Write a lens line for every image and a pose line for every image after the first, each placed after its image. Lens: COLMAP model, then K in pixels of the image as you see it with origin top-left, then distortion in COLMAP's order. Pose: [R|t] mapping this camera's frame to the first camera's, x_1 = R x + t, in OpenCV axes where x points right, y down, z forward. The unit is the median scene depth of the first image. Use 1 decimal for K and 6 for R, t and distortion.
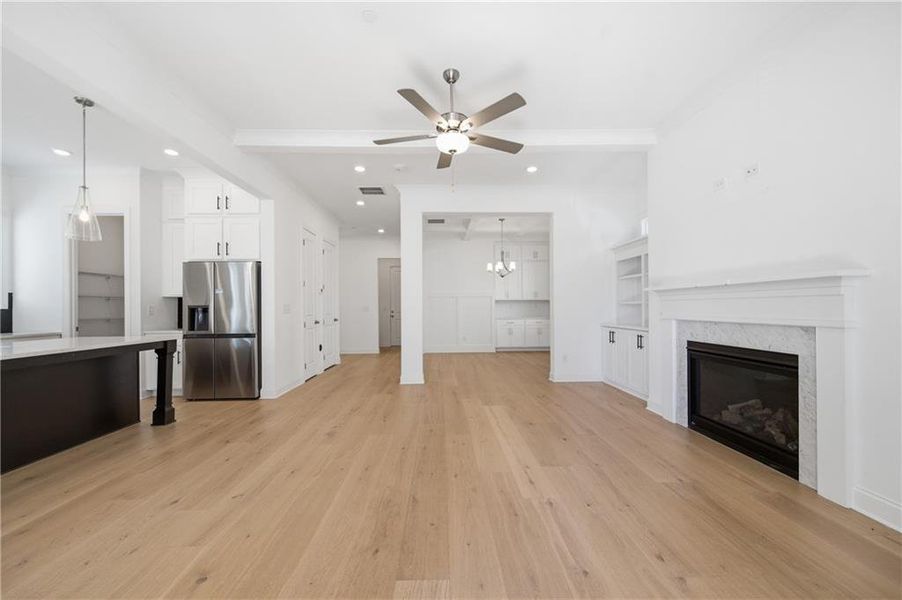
lens RADIAL K [[359.4, 0, 452.6], [0, 359.4, 306.4], [0, 0, 1]] dist [-0.000936, -0.000116]
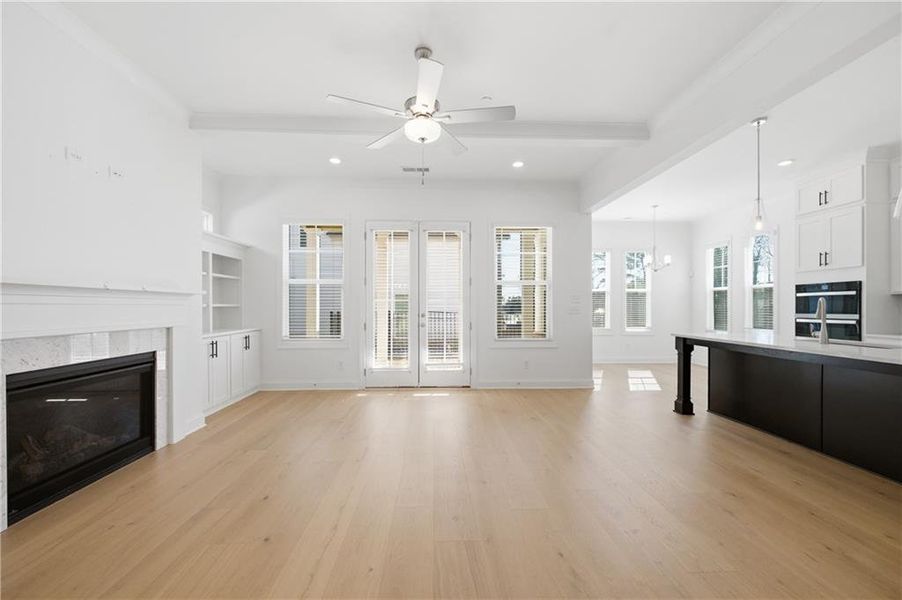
lens RADIAL K [[362.0, 0, 447.2], [0, 362.0, 305.2], [0, 0, 1]] dist [0.000237, -0.000113]
pose [[-0.999910, 0.008358, -0.010535, -0.030914], [0.008422, 0.999946, -0.006044, -0.005435], [0.010484, -0.006132, -0.999926, 1.179962]]
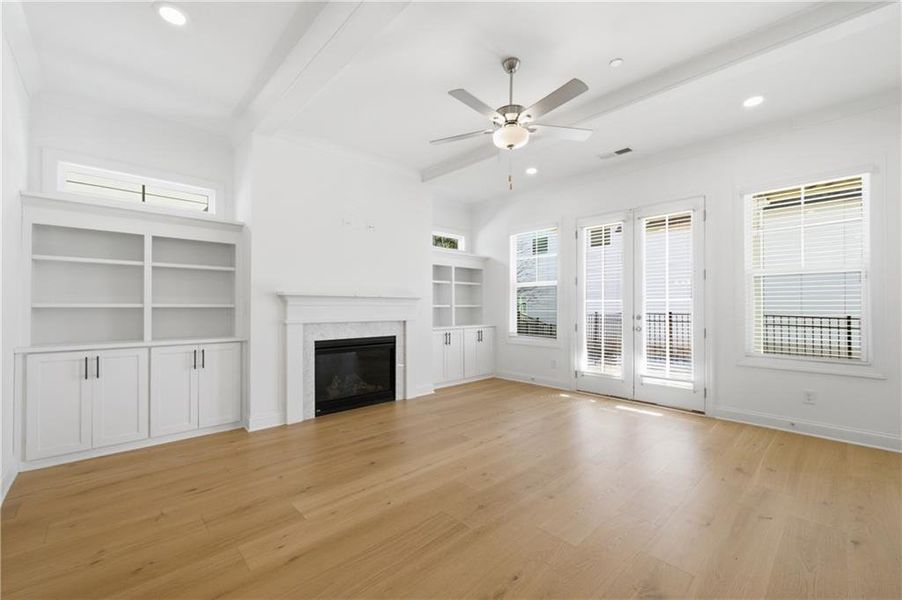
lens RADIAL K [[368.7, 0, 447.5], [0, 368.7, 303.6], [0, 0, 1]] dist [0.000610, 0.000097]
pose [[-0.657790, 0.014172, 0.753068, -0.378170], [0.002130, 0.999854, -0.016956, -0.002446], [-0.753199, -0.009549, -0.657724, 1.083129]]
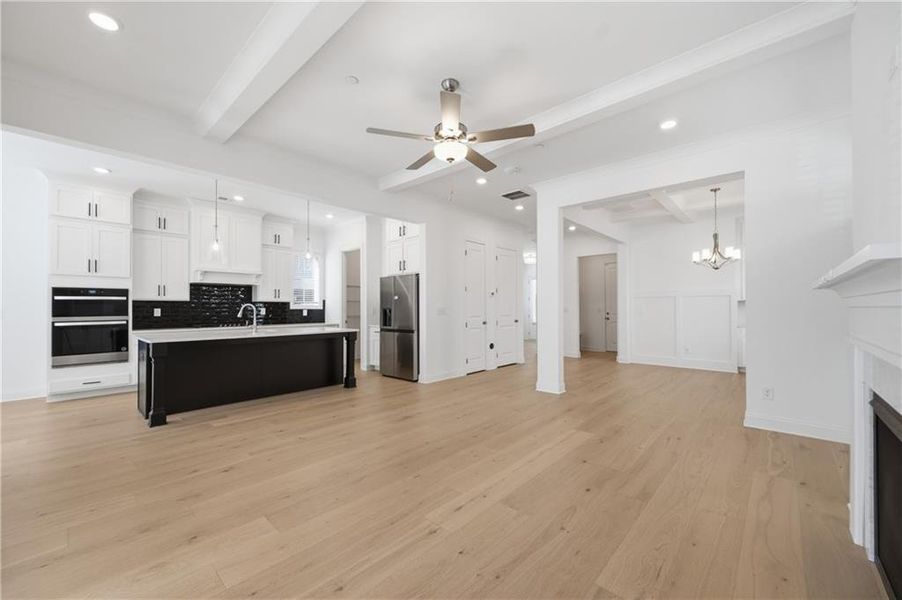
lens RADIAL K [[362.0, 0, 447.2], [0, 362.0, 305.2], [0, 0, 1]] dist [0.000237, -0.000113]
pose [[0.711282, 0.002411, -0.702902, 0.436218], [-0.001399, 0.999997, 0.002014, -0.016562], [0.702905, -0.000449, 0.711284, 0.167122]]
